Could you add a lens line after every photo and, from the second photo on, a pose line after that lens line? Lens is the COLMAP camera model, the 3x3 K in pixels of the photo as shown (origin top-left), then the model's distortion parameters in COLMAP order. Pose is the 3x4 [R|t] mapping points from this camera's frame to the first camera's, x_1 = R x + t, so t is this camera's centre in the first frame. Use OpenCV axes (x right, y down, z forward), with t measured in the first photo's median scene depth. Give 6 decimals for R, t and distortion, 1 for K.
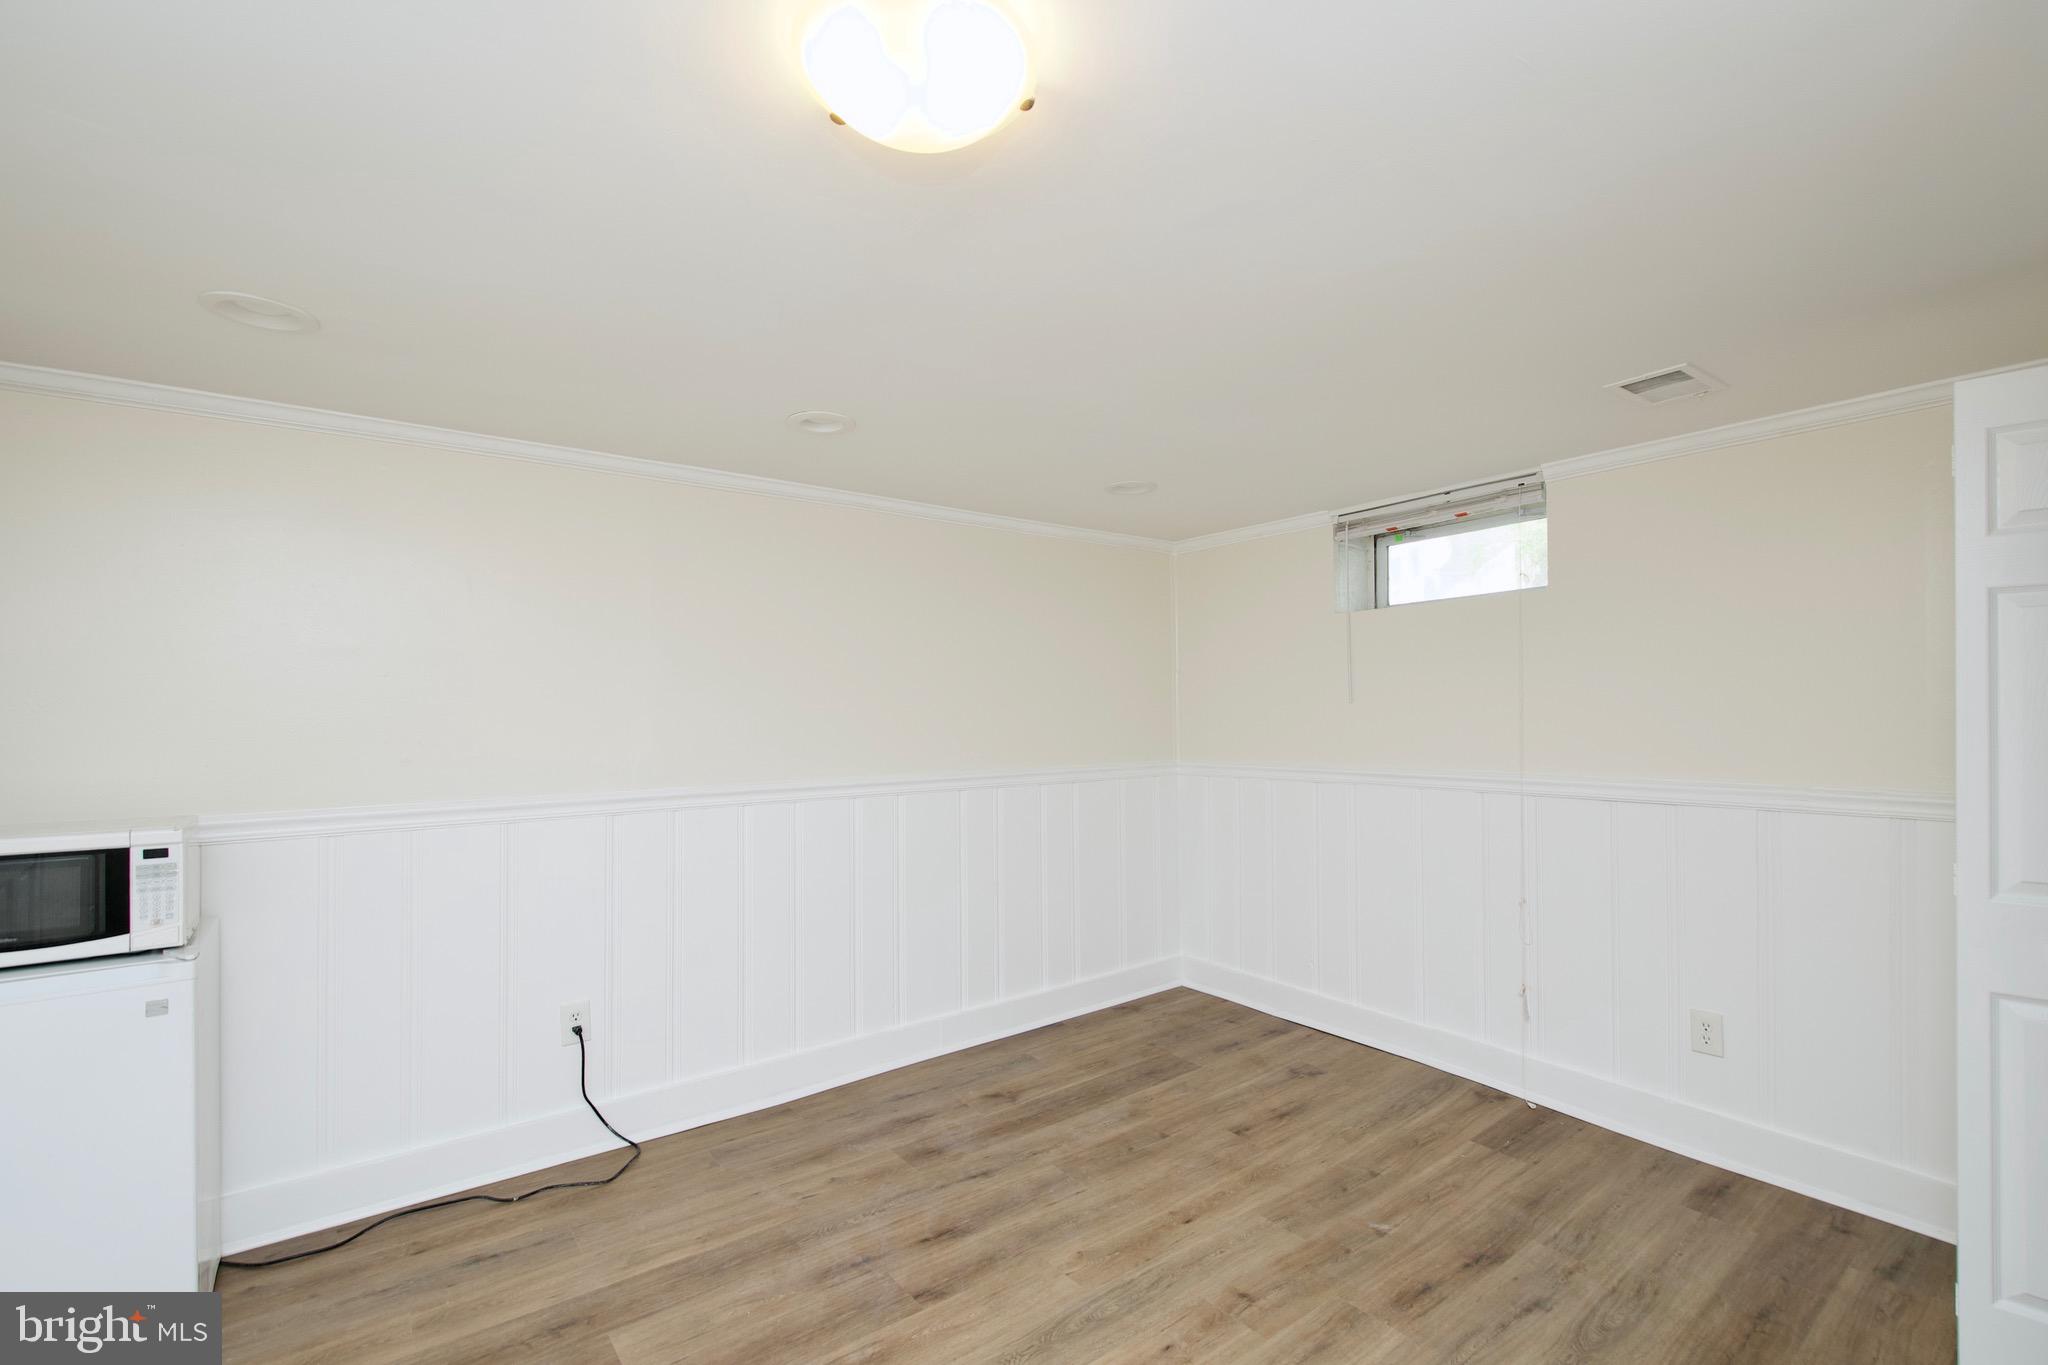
lens RADIAL K [[920.6, 0, 1027.3], [0, 920.6, 703.3], [0, 0, 1]] dist [0.009194, -0.004622]
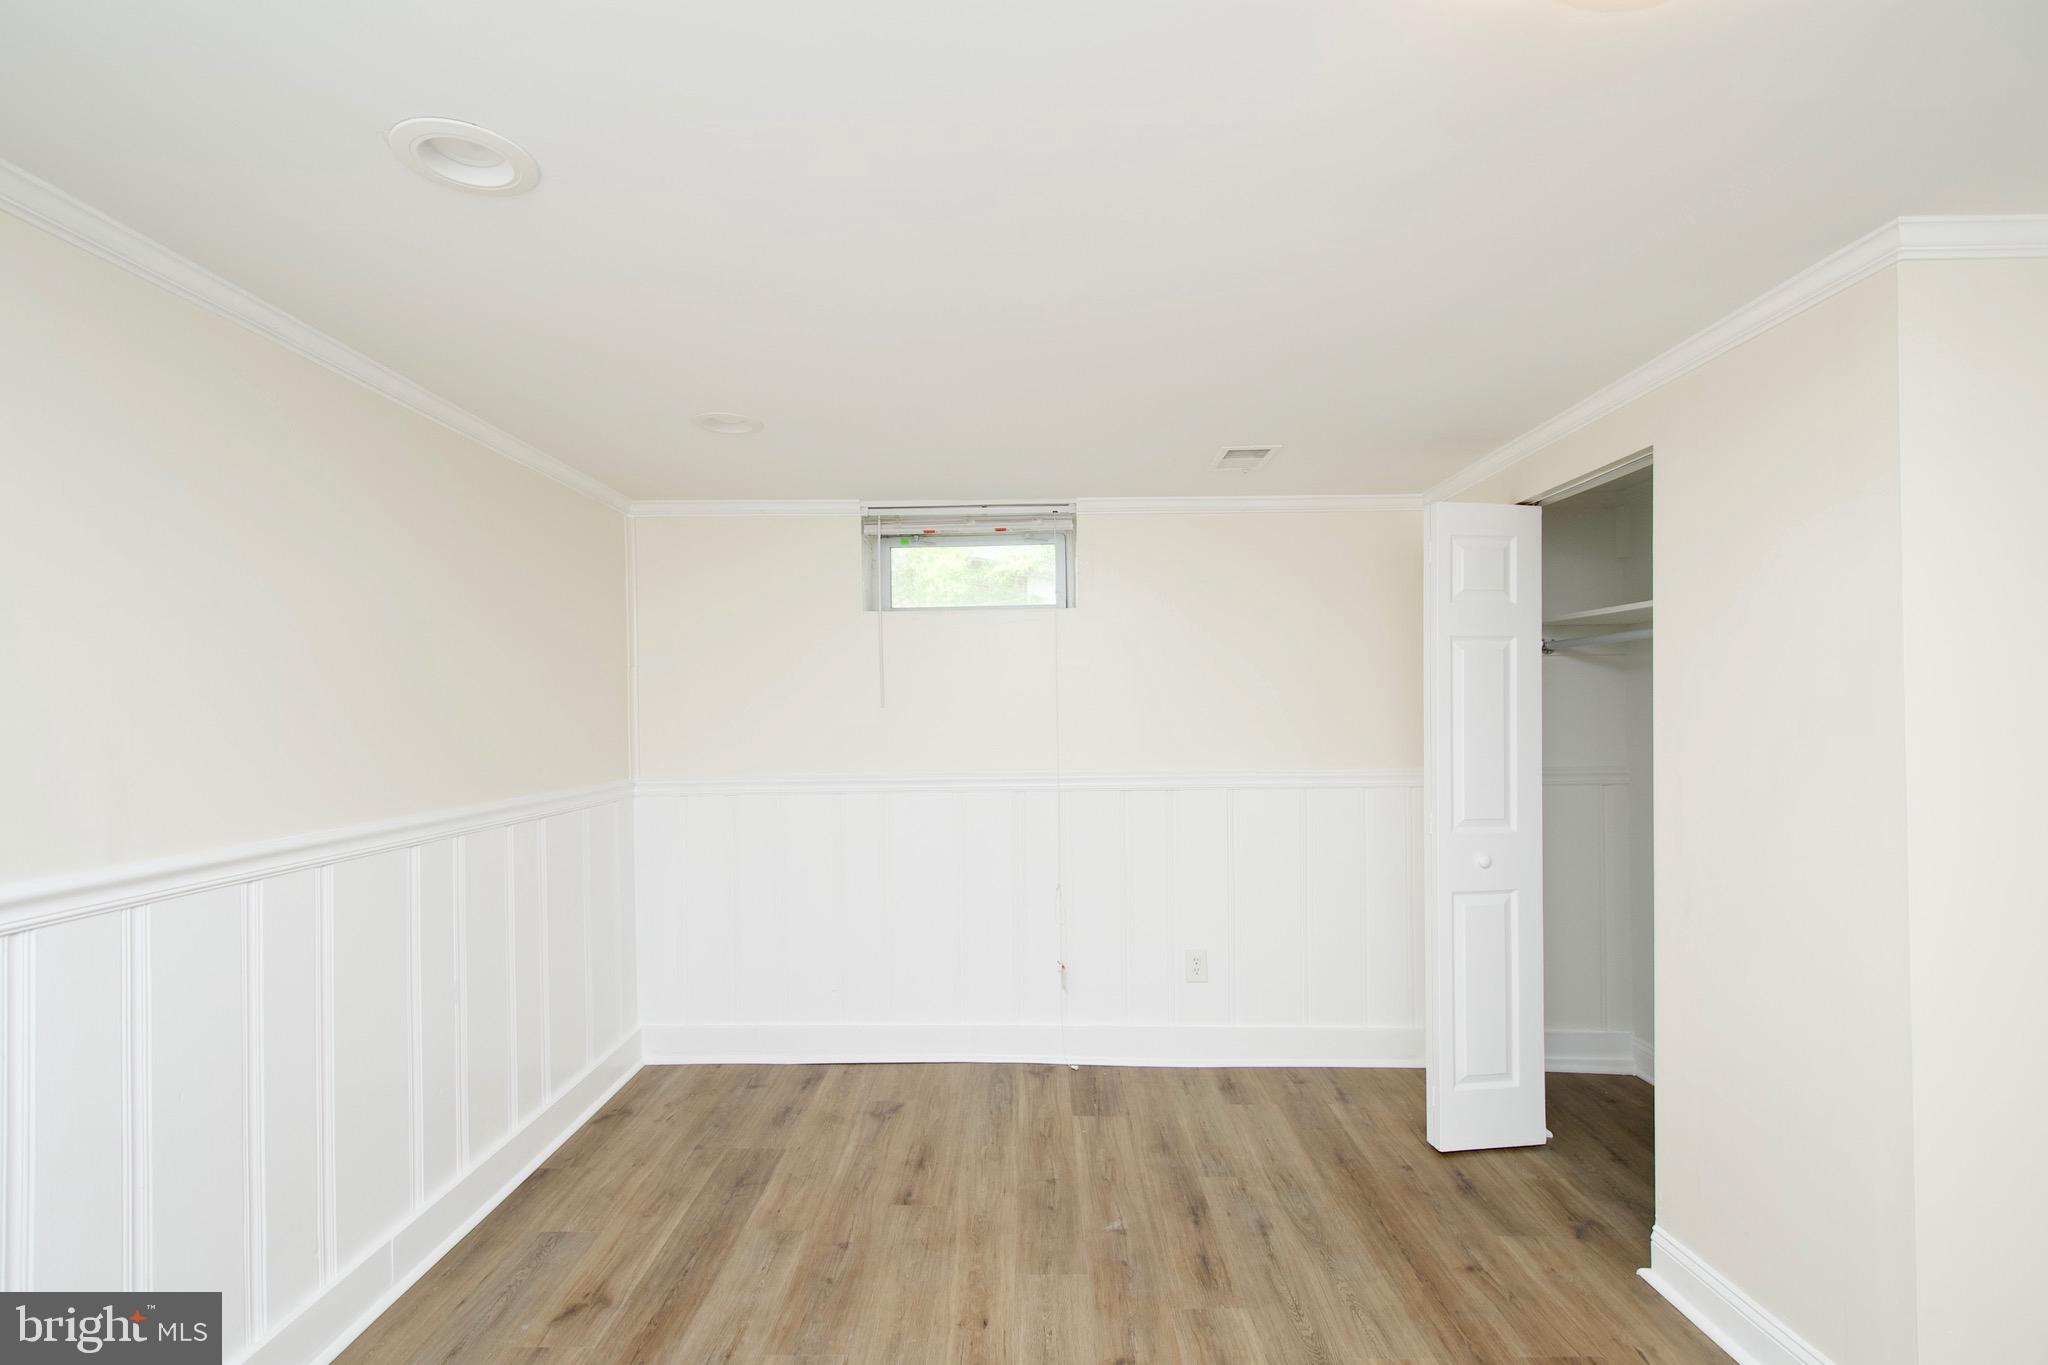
lens RADIAL K [[920.6, 0, 1030.3], [0, 920.6, 707.1], [0, 0, 1]] dist [0.009194, -0.004622]
pose [[0.597993, 0.006622, 0.801474, -0.379409], [-0.003061, 0.999977, -0.005979, 0.005476], [-0.801496, 0.001122, 0.598000, 0.369645]]
